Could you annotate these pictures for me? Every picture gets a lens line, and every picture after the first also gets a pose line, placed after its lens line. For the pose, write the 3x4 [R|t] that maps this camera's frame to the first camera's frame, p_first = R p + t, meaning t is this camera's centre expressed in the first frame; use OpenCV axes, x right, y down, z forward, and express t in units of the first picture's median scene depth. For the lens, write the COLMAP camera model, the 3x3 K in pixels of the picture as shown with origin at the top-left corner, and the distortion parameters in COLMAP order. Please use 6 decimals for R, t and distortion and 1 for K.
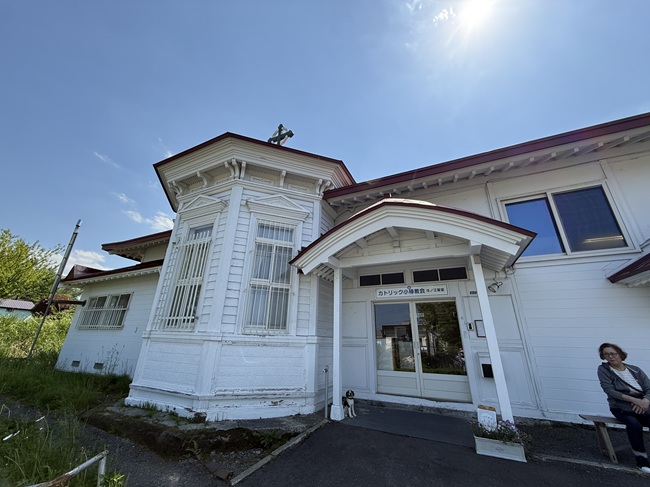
lens RADIAL K [[257.5, 0, 325.0], [0, 257.5, 243.5], [0, 0, 1]] dist [0.006780, 0.000004]
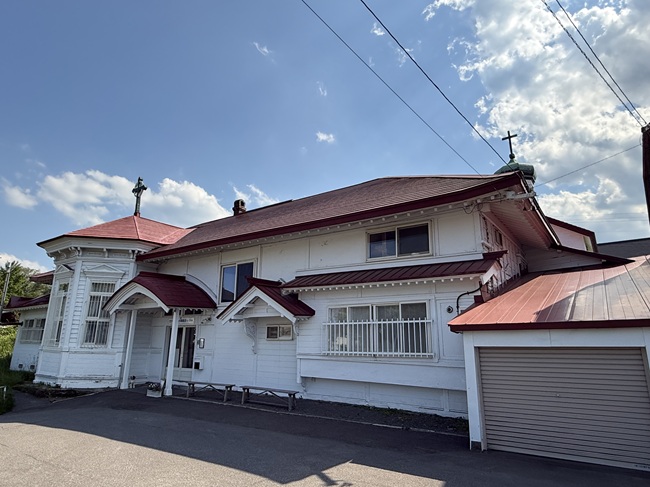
lens RADIAL K [[400.2, 0, 325.0], [0, 400.2, 243.5], [0, 0, 1]] dist [0.000321, -0.000067]
pose [[0.985786, -0.052038, -0.159744, 1.820680], [0.070034, 0.991552, 0.109176, -0.559280], [0.152713, -0.118812, 0.981103, -1.407497]]
